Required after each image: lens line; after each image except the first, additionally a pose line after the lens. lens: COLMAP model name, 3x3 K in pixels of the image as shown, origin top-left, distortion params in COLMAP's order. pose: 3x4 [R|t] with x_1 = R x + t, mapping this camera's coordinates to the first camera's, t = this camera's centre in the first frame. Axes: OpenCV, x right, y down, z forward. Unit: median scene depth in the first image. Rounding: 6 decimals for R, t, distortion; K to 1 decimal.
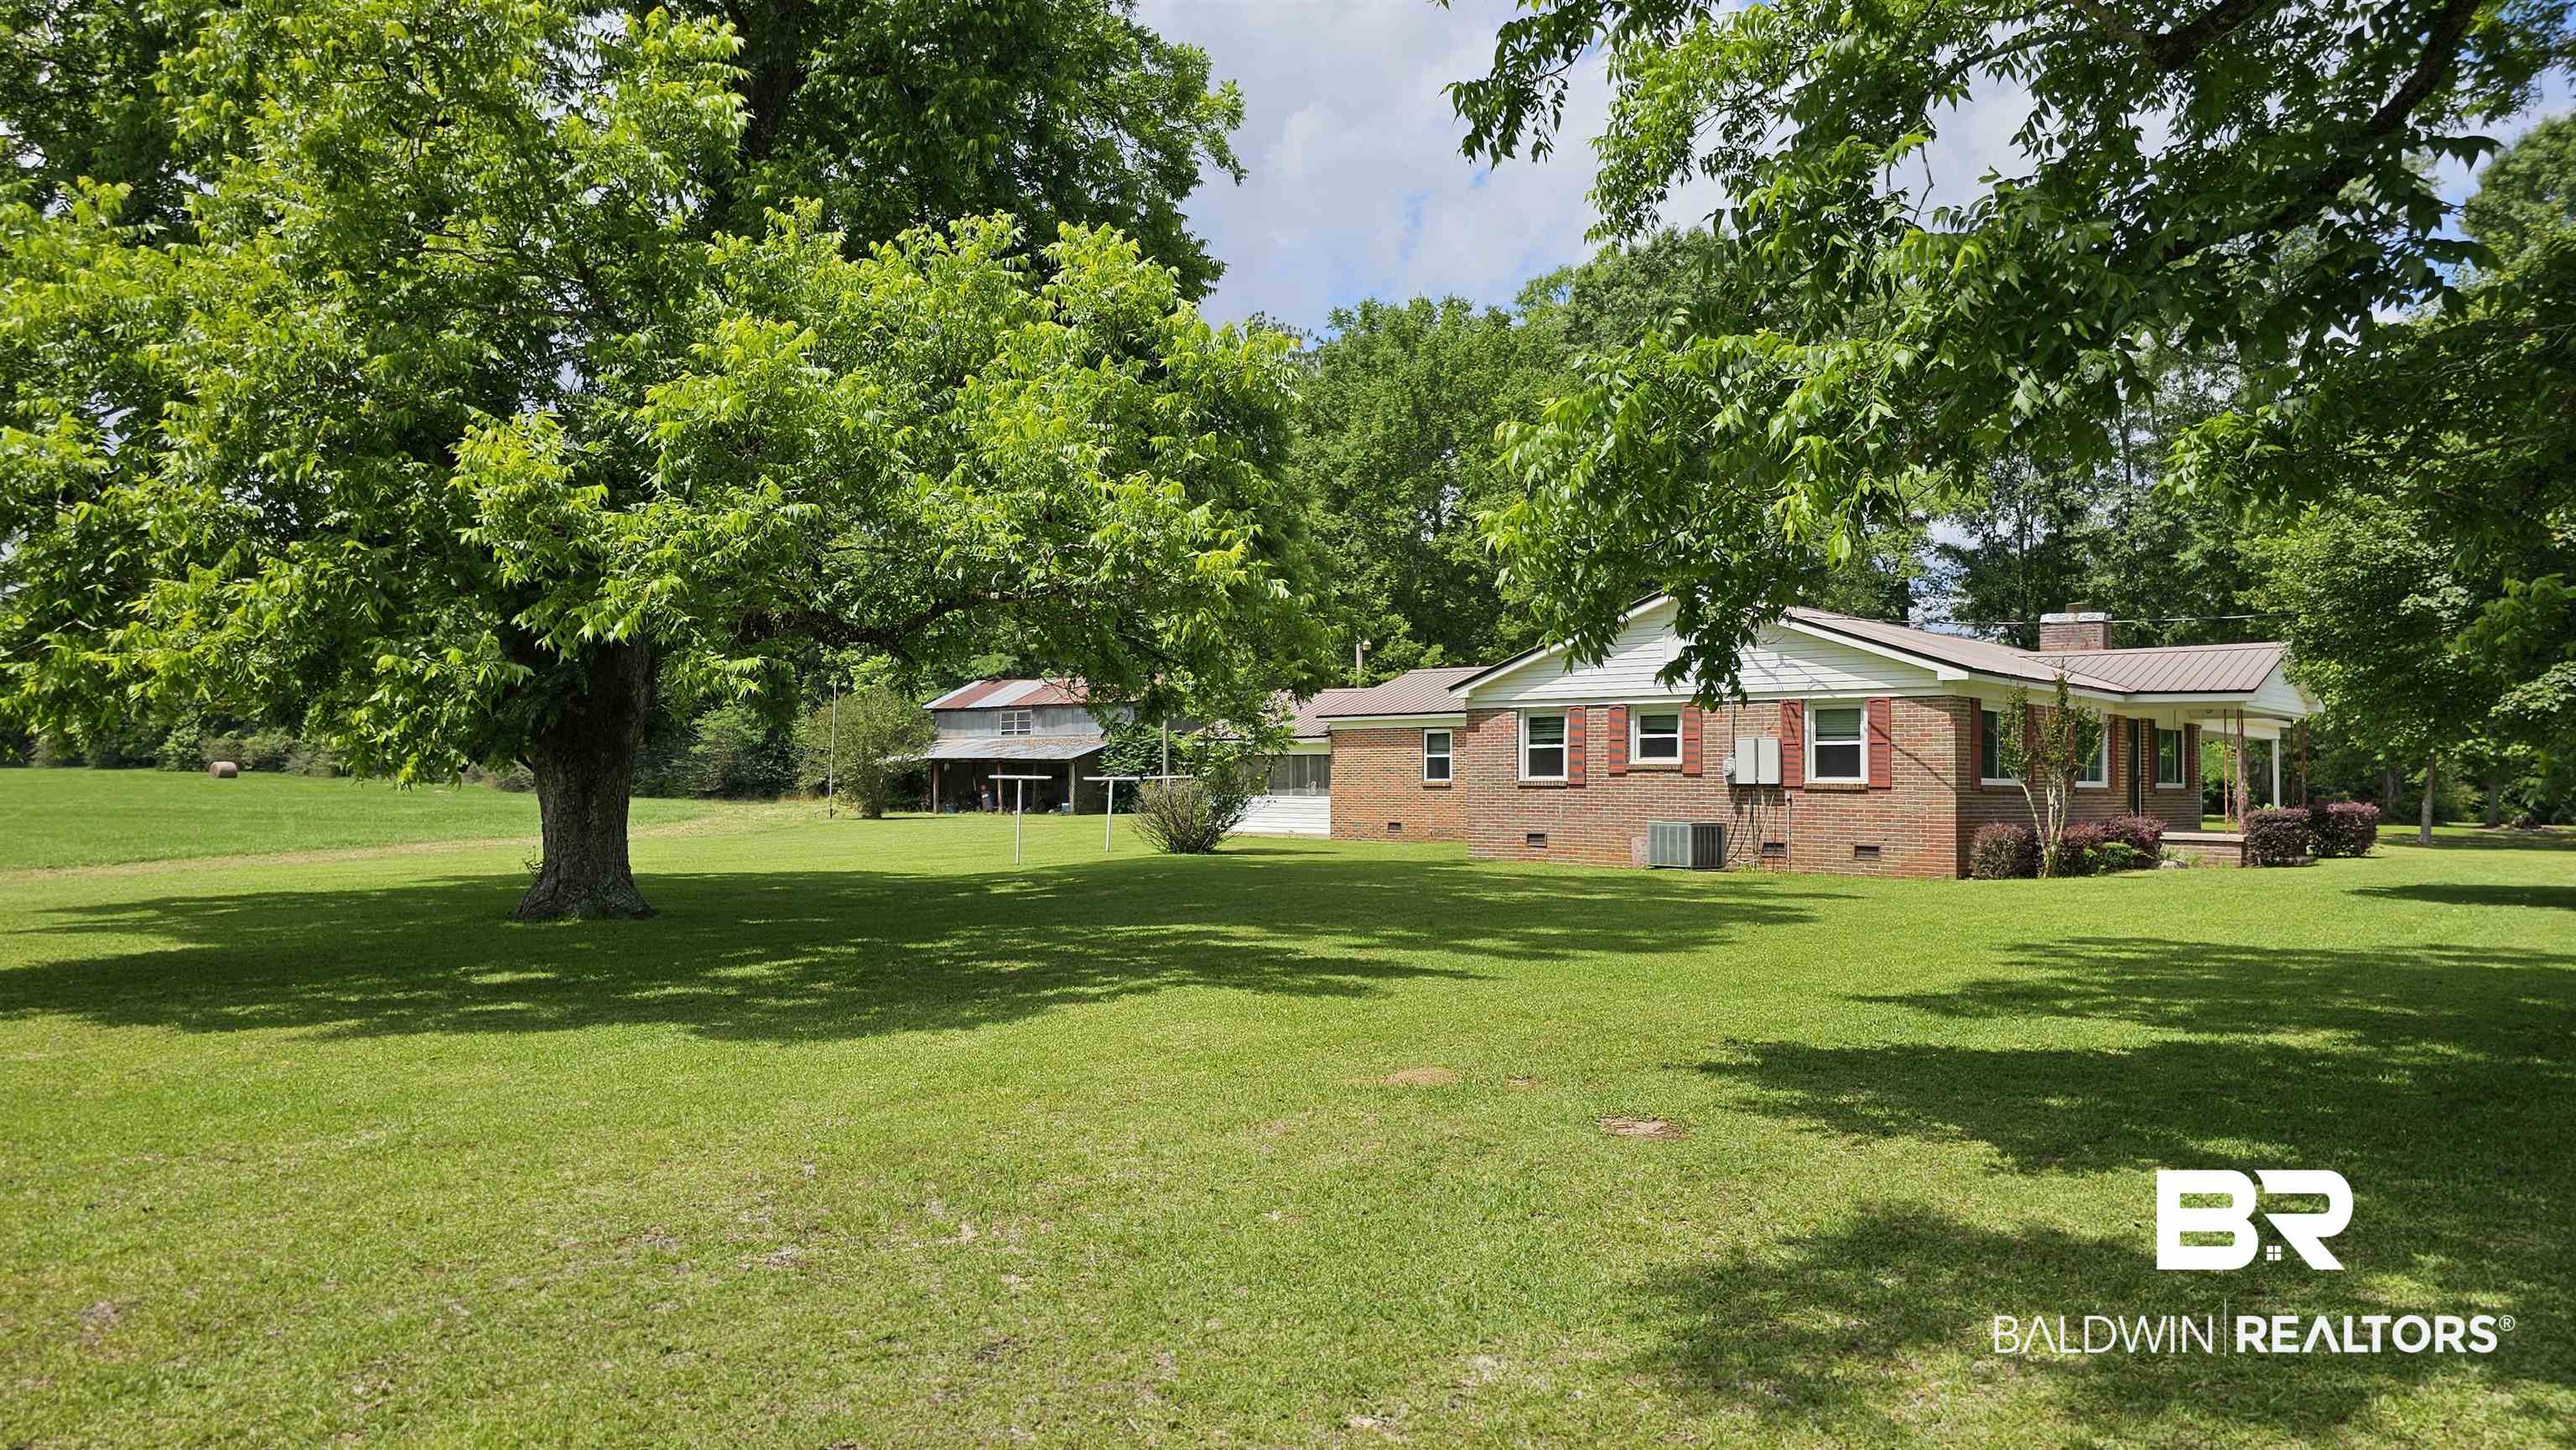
lens RADIAL K [[1735.5, 0, 1291.0], [0, 1735.5, 713.1], [0, 0, 1]] dist [0.110327, -0.138361]
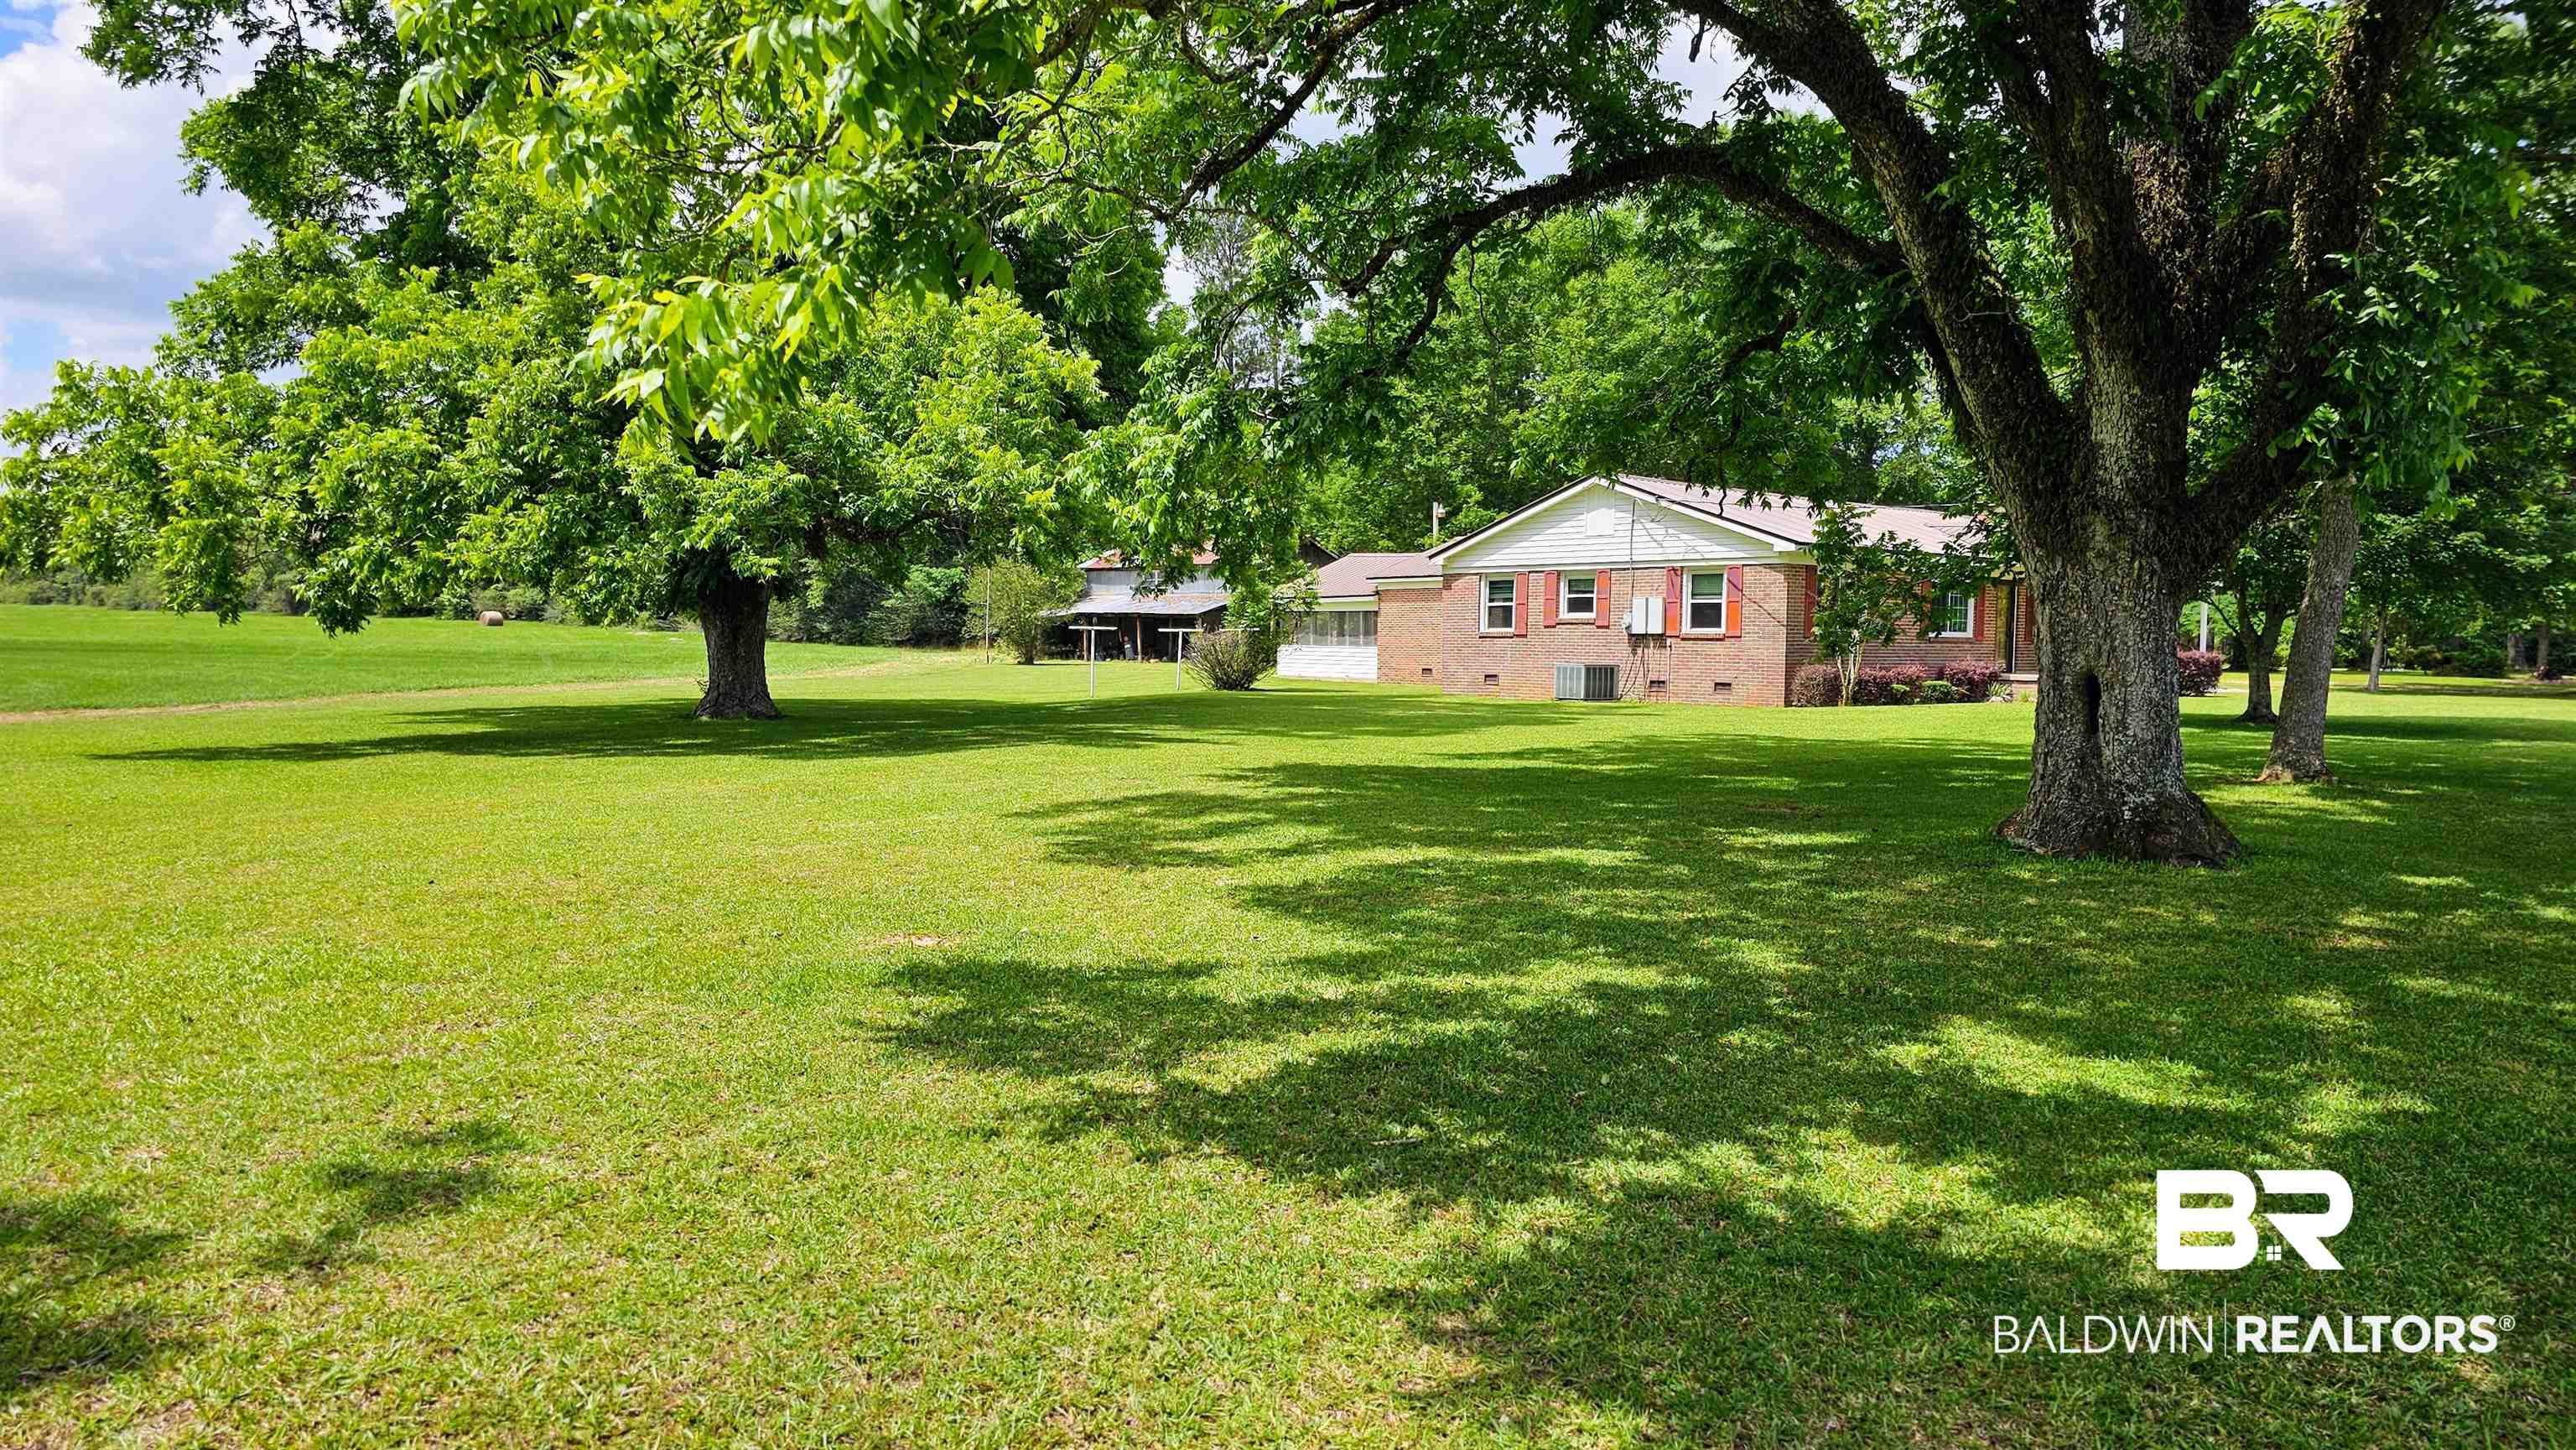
lens RADIAL K [[1735.5, 0, 1291.0], [0, 1735.5, 713.1], [0, 0, 1]] dist [0.110327, -0.138361]
pose [[0.993299, 0.009070, -0.115217, 0.149170], [0.000570, 0.996520, 0.083357, -0.006978], [0.115572, -0.082864, 0.989837, -0.260132]]
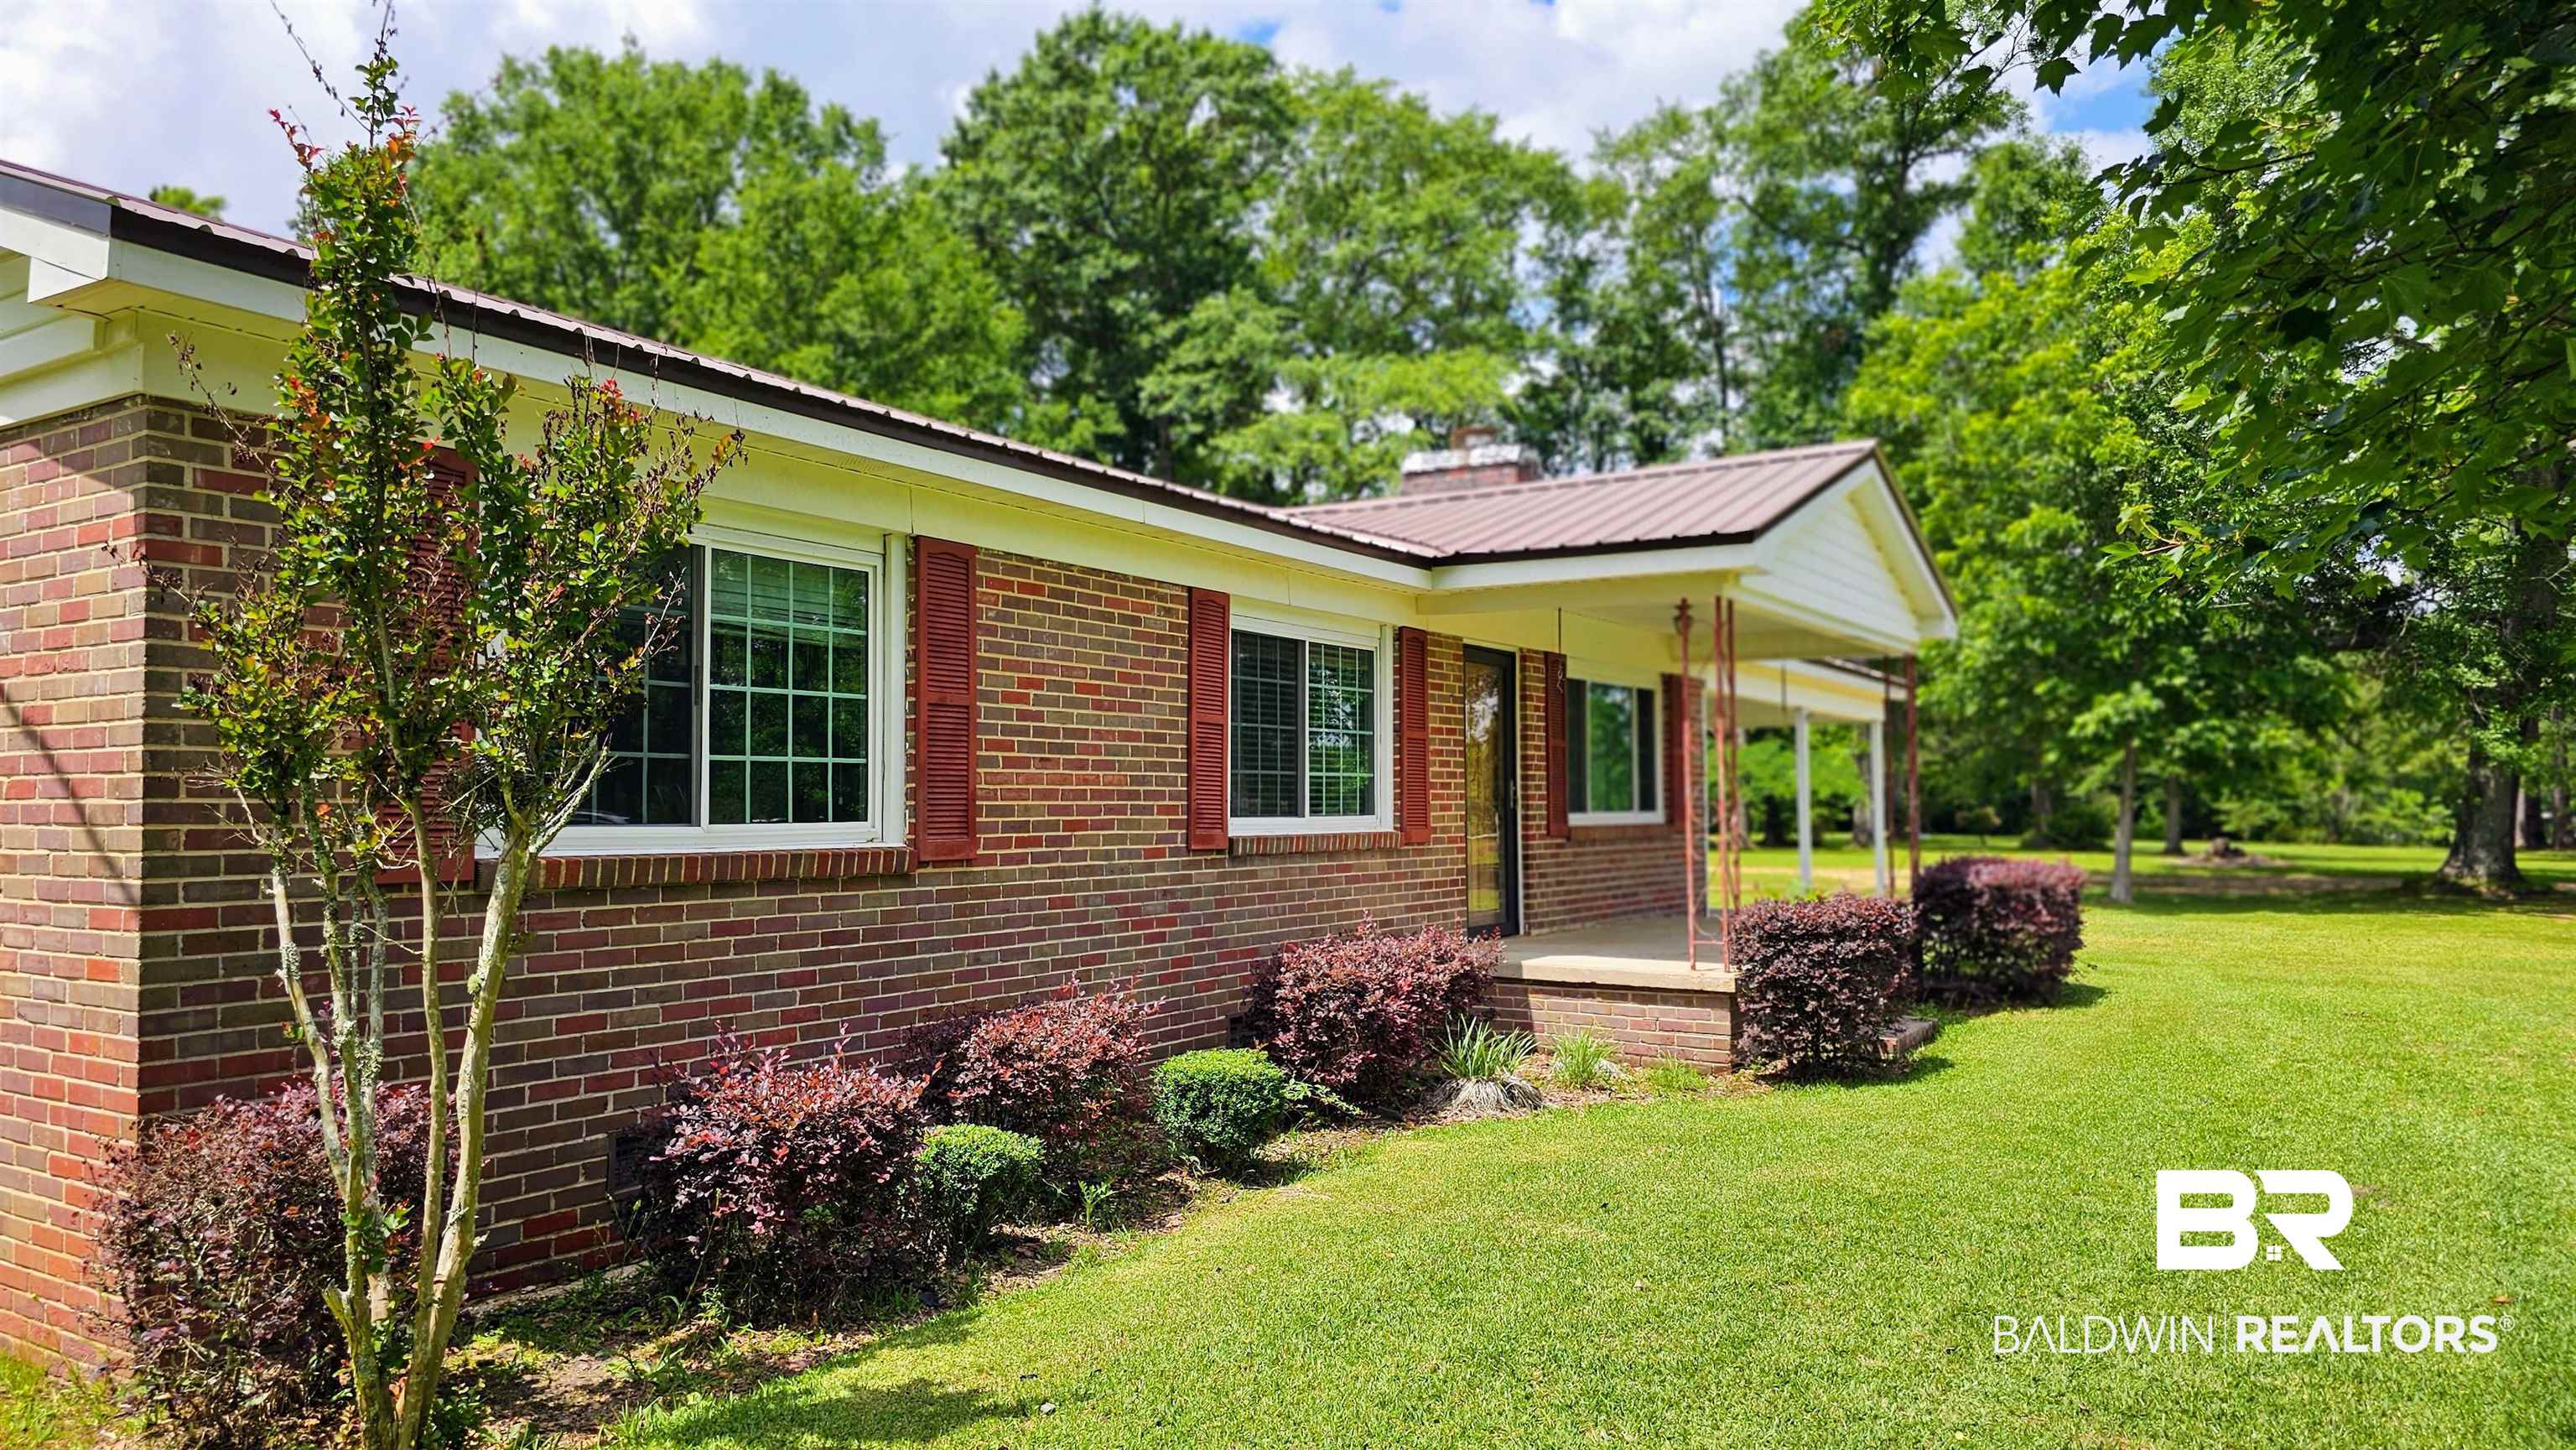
lens RADIAL K [[1735.5, 0, 1291.0], [0, 1735.5, 713.1], [0, 0, 1]] dist [0.110327, -0.138361]
pose [[0.986993, -0.006186, 0.160644, 0.411739], [0.008403, 0.999879, -0.013124, 0.024134], [-0.160543, 0.014303, 0.986925, 0.703106]]
